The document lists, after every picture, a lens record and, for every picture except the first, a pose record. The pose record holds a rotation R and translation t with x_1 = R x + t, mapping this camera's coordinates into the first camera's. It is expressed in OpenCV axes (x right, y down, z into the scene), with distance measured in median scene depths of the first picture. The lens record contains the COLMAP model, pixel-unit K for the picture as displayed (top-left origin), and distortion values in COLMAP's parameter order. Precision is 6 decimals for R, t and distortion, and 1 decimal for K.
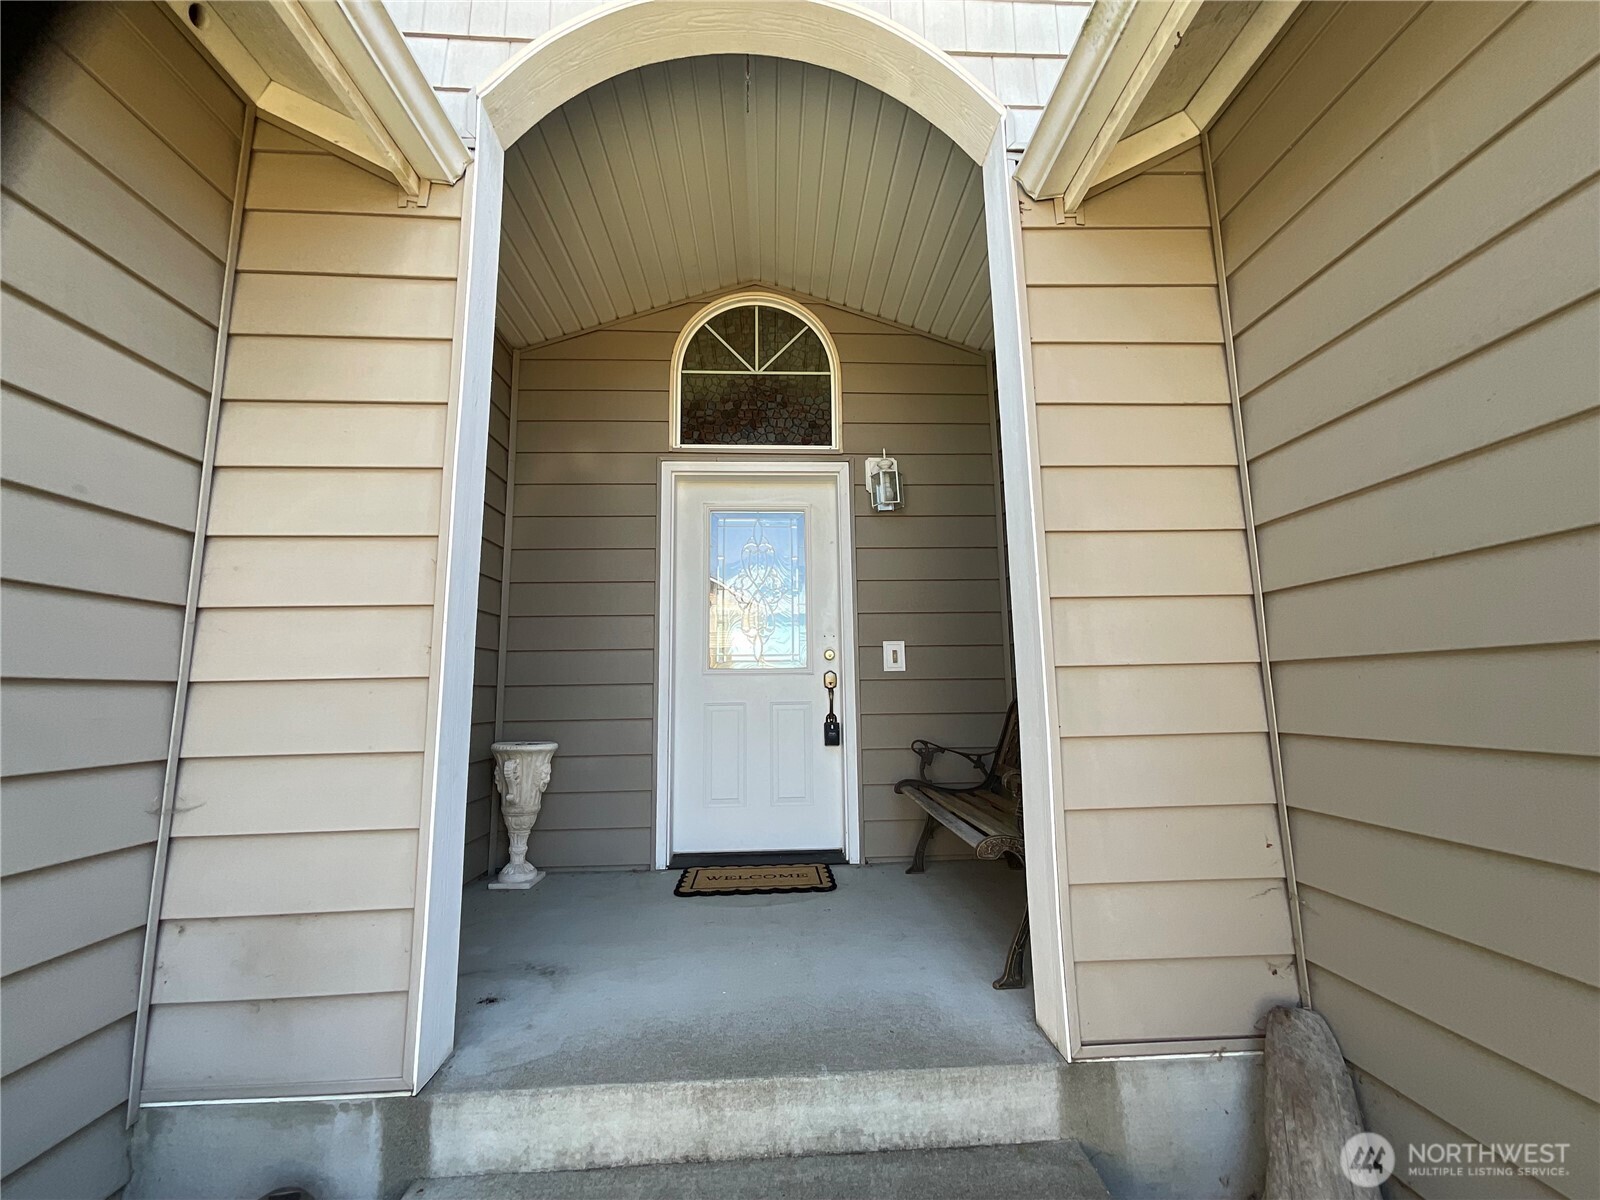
lens RADIAL K [[681.9, 0, 796.0], [0, 681.9, 584.2], [0, 0, 1]] dist [0.001188, -0.000697]
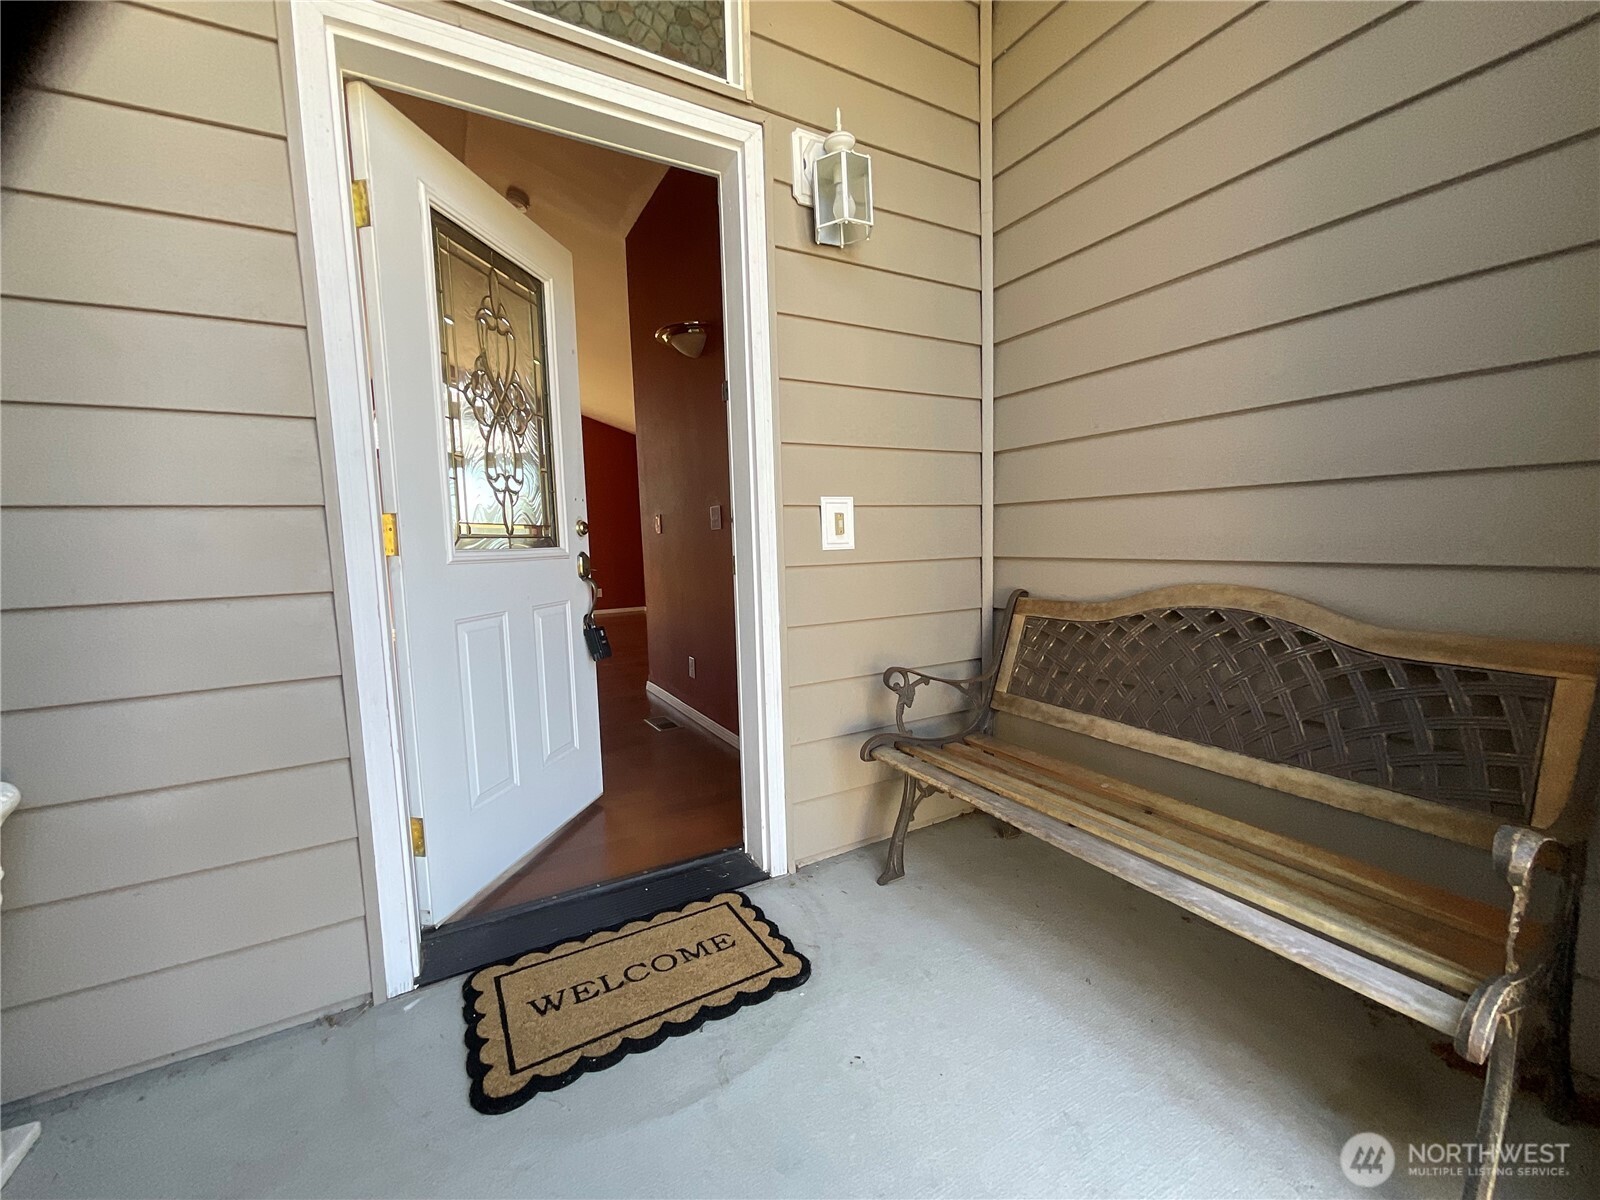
lens RADIAL K [[681.9, 0, 817.5], [0, 681.9, 606.1], [0, 0, 1]] dist [0.001188, -0.000697]
pose [[0.890108, -0.052543, 0.452711, -0.139769], [-0.058702, 0.971840, 0.228213, 0.046388], [-0.451954, -0.229709, 0.861958, 0.528257]]
